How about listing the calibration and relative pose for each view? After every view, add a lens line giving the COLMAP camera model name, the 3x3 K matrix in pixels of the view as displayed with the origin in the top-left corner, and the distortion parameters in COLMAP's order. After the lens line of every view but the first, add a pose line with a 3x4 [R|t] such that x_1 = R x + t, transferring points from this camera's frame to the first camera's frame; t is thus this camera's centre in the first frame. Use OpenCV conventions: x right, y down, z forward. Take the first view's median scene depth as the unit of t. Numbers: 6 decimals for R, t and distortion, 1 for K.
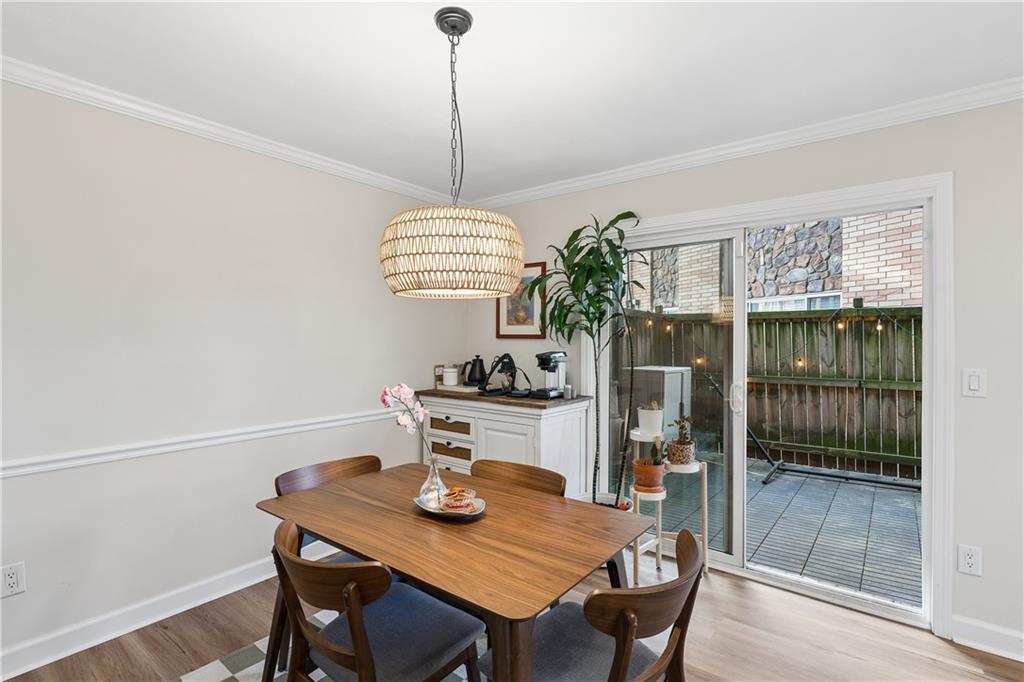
lens RADIAL K [[499.2, 0, 505.3], [0, 499.2, 337.0], [0, 0, 1]] dist [0.001344, 0.000211]
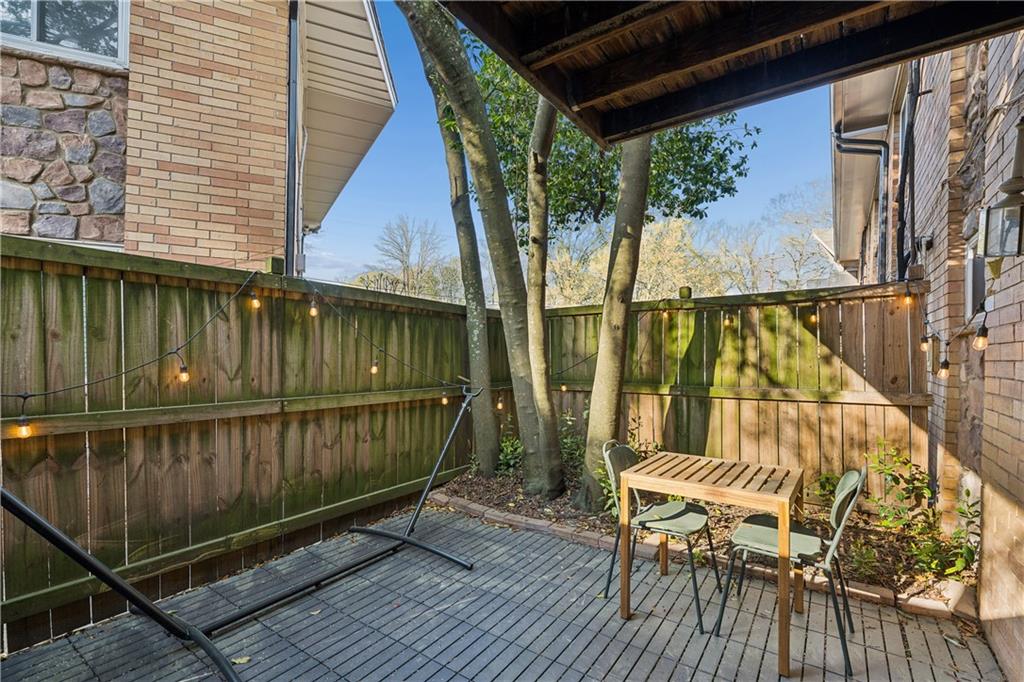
lens RADIAL K [[465.7, 0, 498.9], [0, 465.7, 355.6], [0, 0, 1]] dist [-0.001816, -0.000260]
pose [[-0.061412, -0.004078, 0.998104, 0.139817], [-0.022915, 0.999734, 0.002674, 0.025127], [-0.997849, -0.022708, -0.061489, 0.710401]]
